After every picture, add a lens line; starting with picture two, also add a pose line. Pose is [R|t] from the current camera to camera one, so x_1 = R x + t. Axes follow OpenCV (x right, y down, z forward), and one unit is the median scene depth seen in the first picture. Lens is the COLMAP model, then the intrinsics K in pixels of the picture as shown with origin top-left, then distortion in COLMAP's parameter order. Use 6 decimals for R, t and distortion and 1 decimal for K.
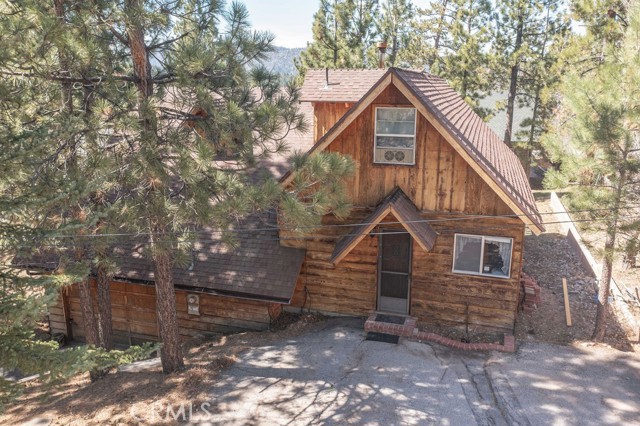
lens RADIAL K [[518.8, 0, 324.2], [0, 518.8, 212.2], [0, 0, 1]] dist [0.006141, 0.004070]
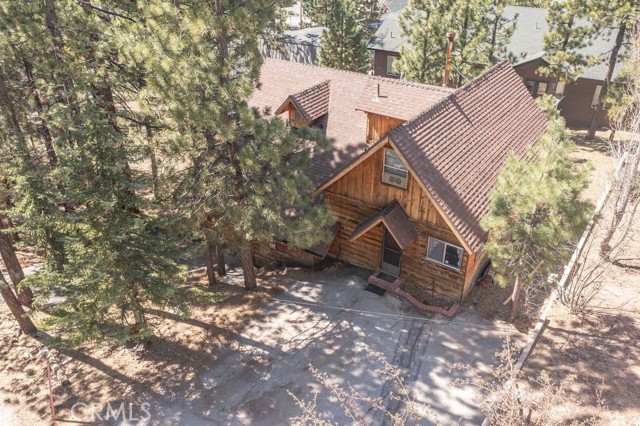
lens RADIAL K [[518.8, 0, 324.2], [0, 518.8, 212.2], [0, 0, 1]] dist [0.006141, 0.004070]
pose [[0.950399, 0.150926, -0.271962, 0.378103], [-0.064219, 0.950759, 0.303206, -0.481396], [0.304332, -0.270701, 0.913292, -0.460573]]
